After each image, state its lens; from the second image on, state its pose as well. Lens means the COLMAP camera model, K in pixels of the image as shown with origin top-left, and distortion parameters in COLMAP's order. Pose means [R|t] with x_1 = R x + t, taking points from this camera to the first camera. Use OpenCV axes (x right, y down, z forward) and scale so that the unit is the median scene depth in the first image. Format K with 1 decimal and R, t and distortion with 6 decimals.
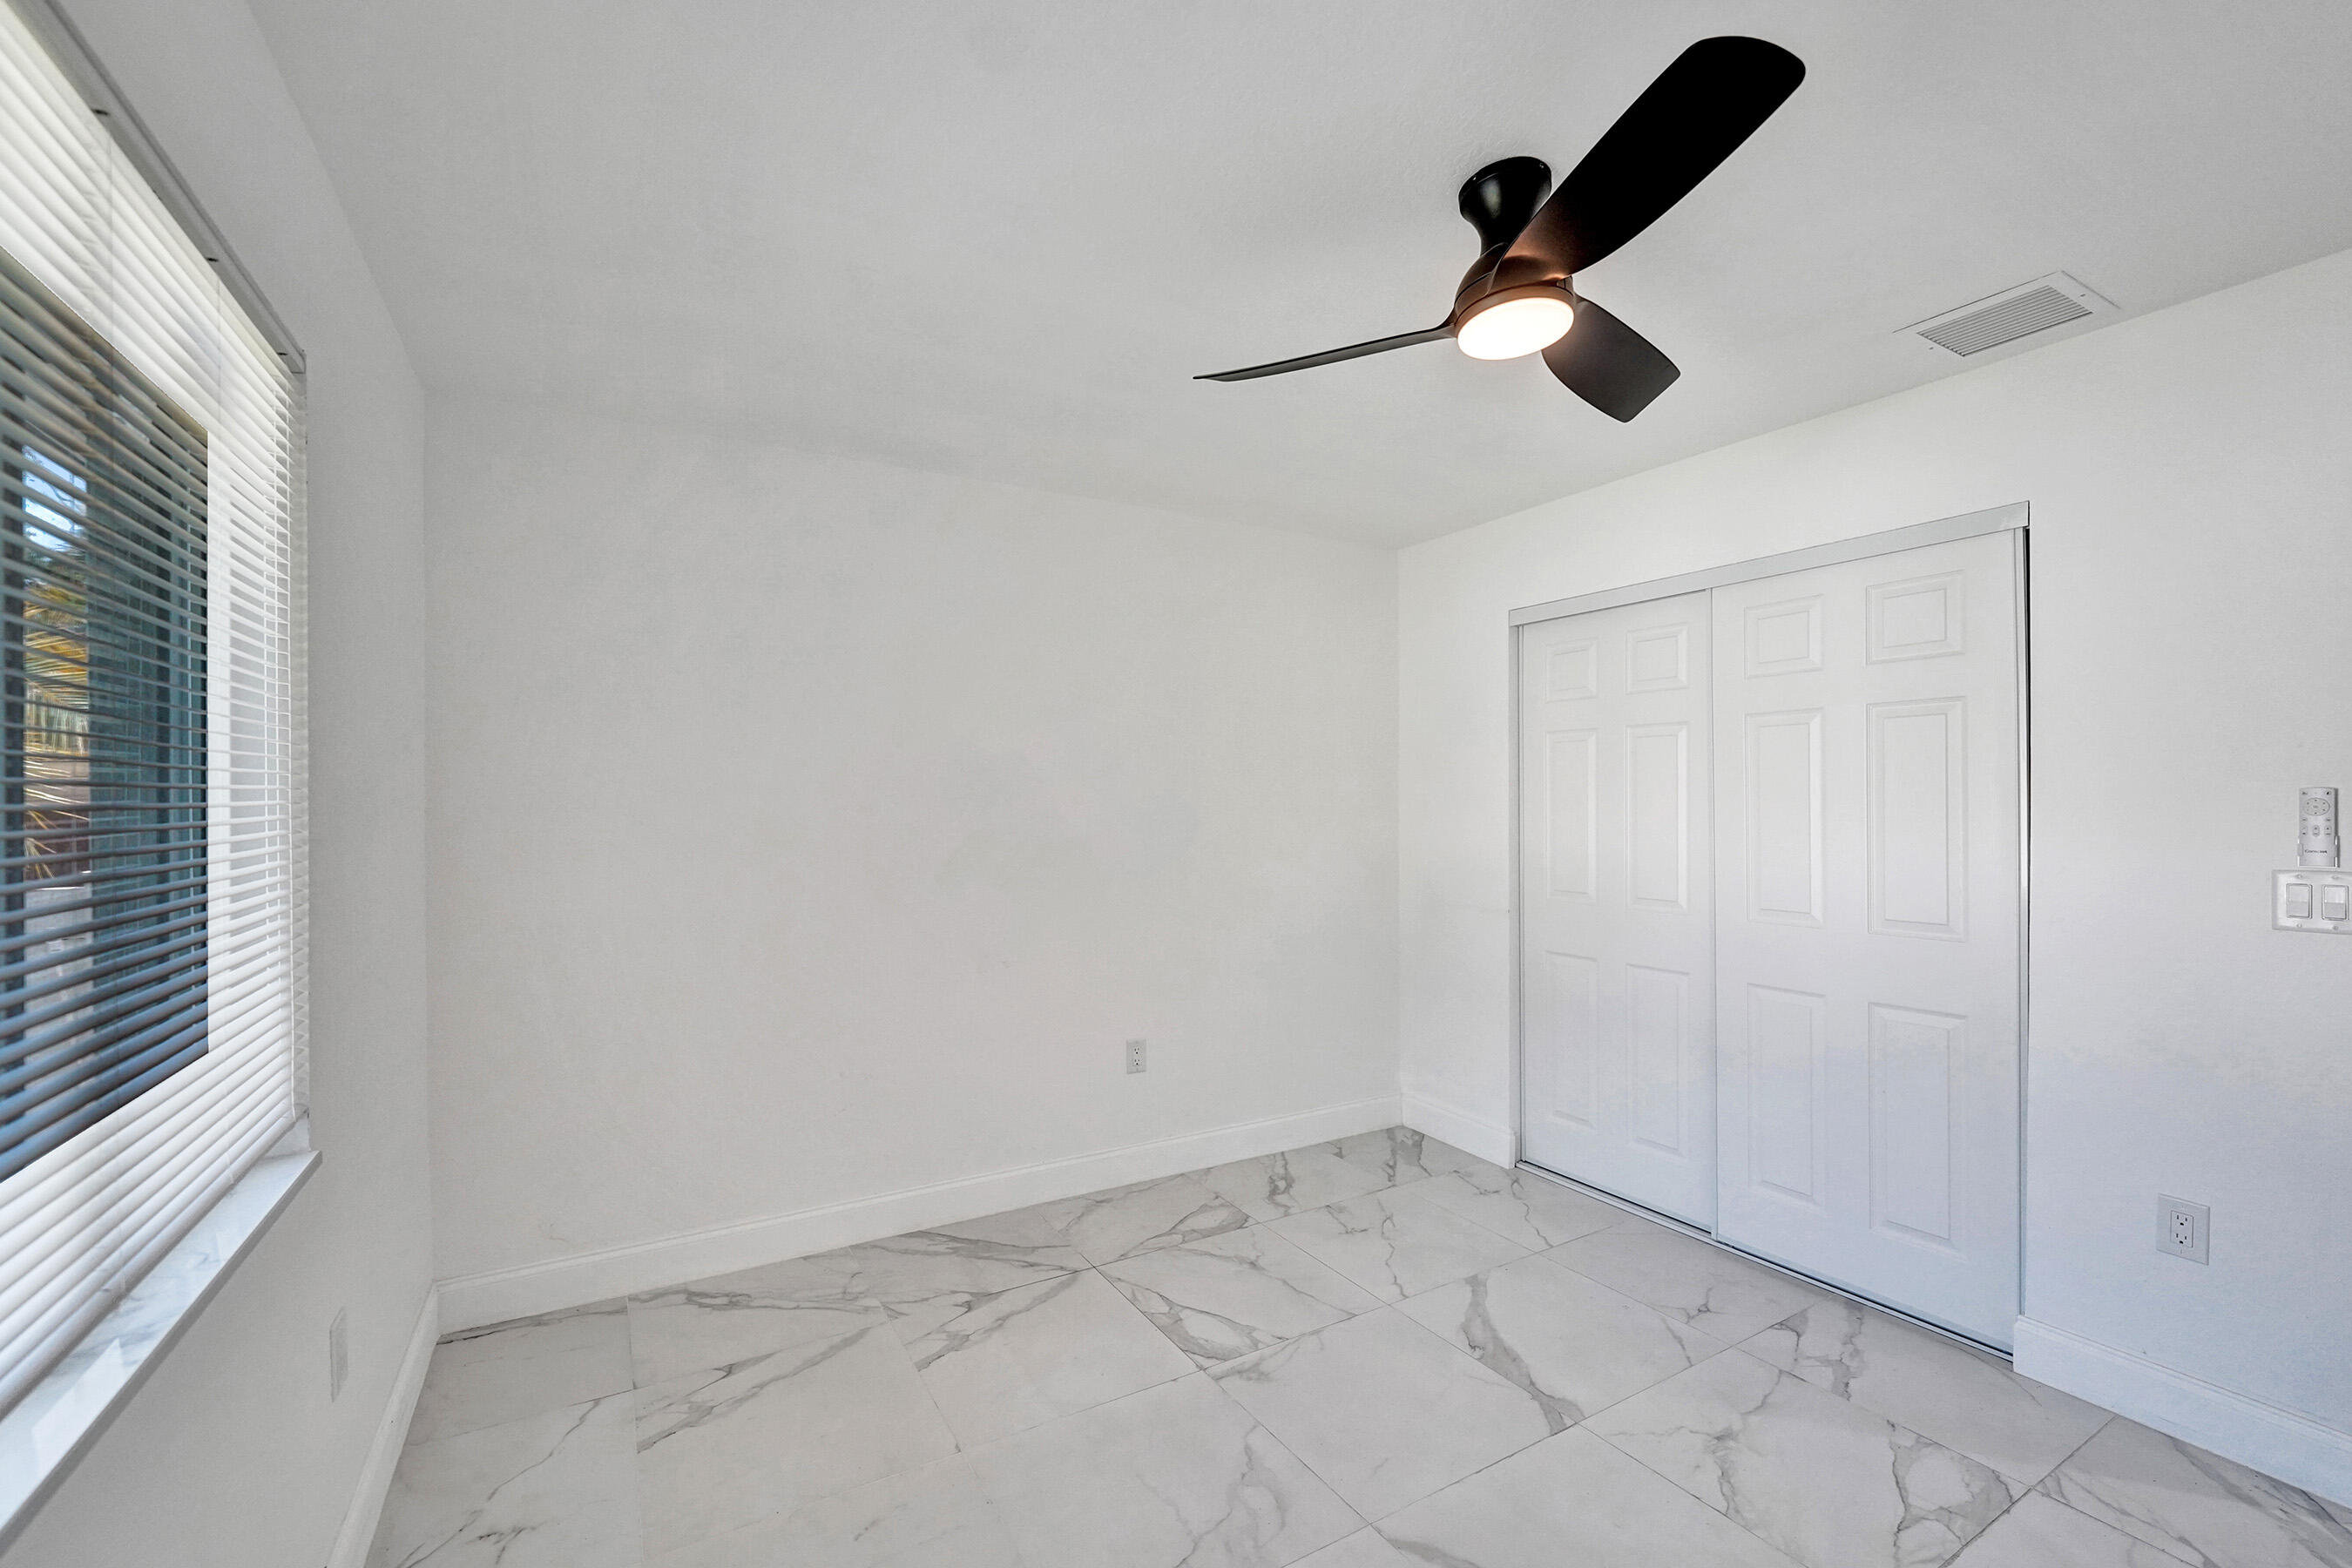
lens RADIAL K [[983.8, 0, 1167.8], [0, 983.8, 787.4], [0, 0, 1]] dist [-0.011680, 0.000164]
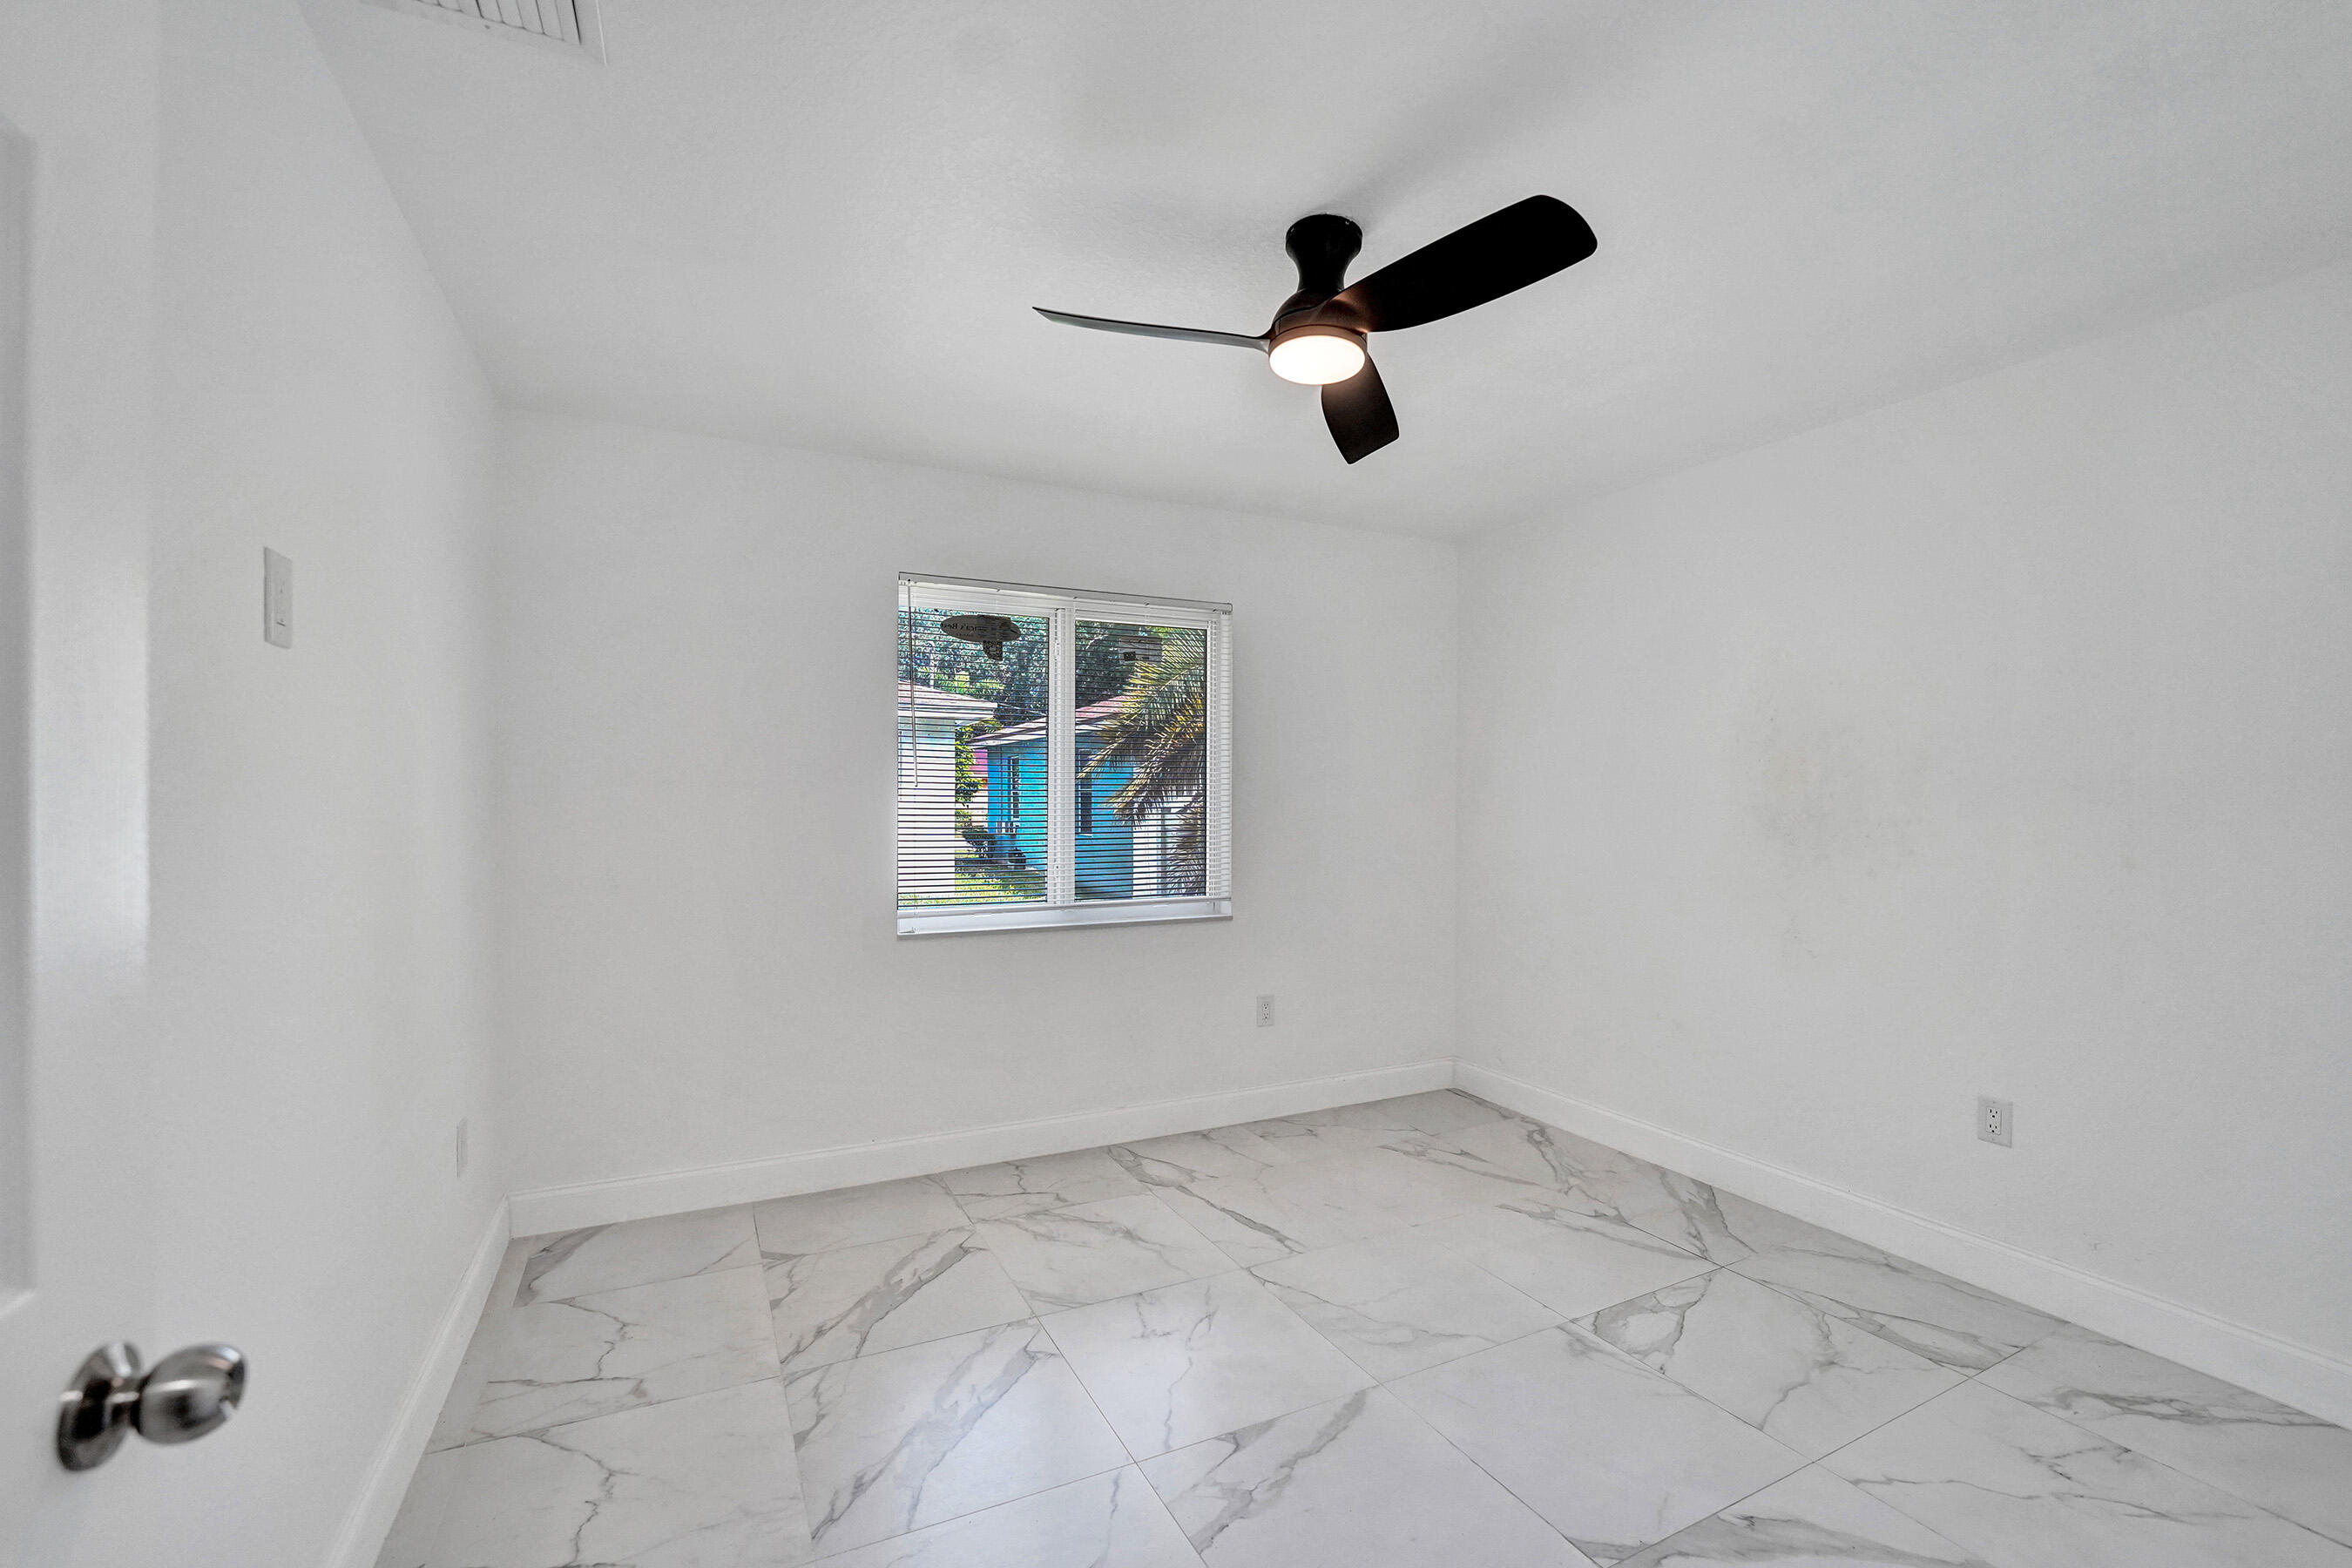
lens RADIAL K [[983.8, 0, 1167.8], [0, 983.8, 787.4], [0, 0, 1]] dist [-0.011680, 0.000164]
pose [[-0.054568, 0.001940, -0.998508, 0.955832], [0.012536, 0.999921, 0.001258, 0.018750], [0.998431, -0.012448, -0.054588, 0.555596]]
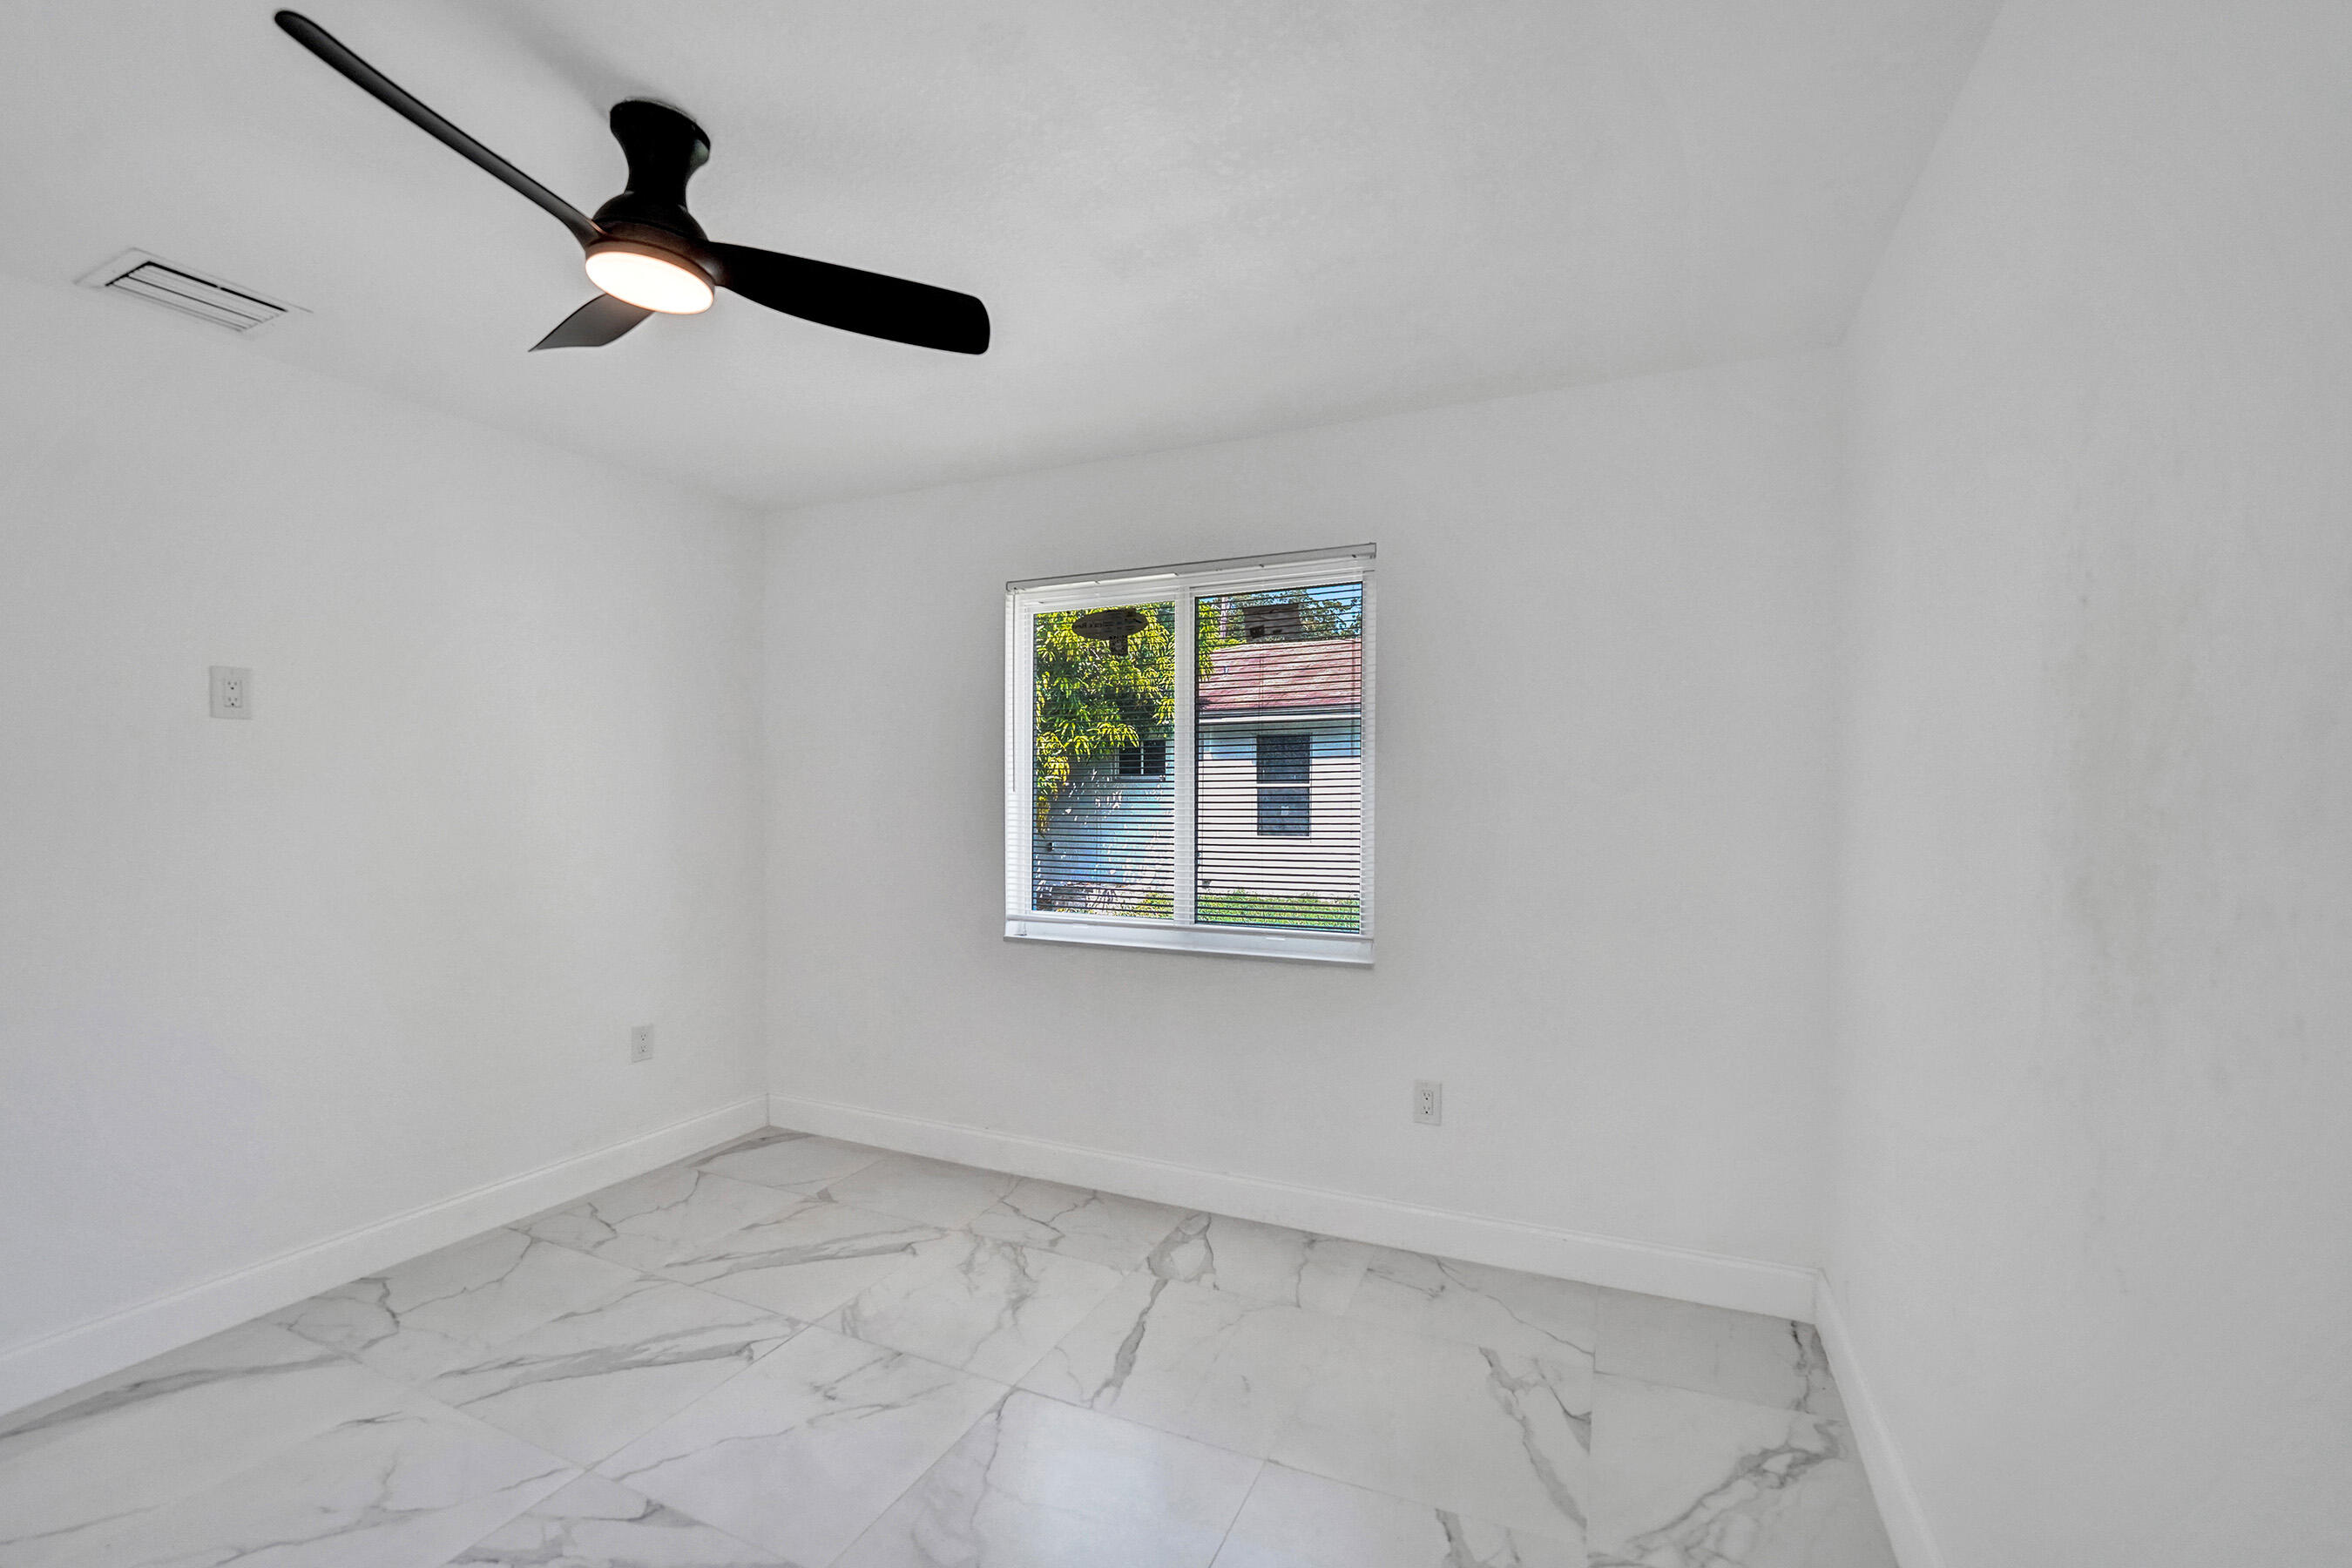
lens RADIAL K [[1008.9, 0, 1179.7], [0, 1008.9, 796.2], [0, 0, 1]] dist [-0.017417, 0.000037]
pose [[-0.808281, 0.016479, -0.588566, 0.322997], [0.017661, 0.999837, 0.003741, 0.019061], [0.588532, -0.007371, -0.808440, 1.336398]]
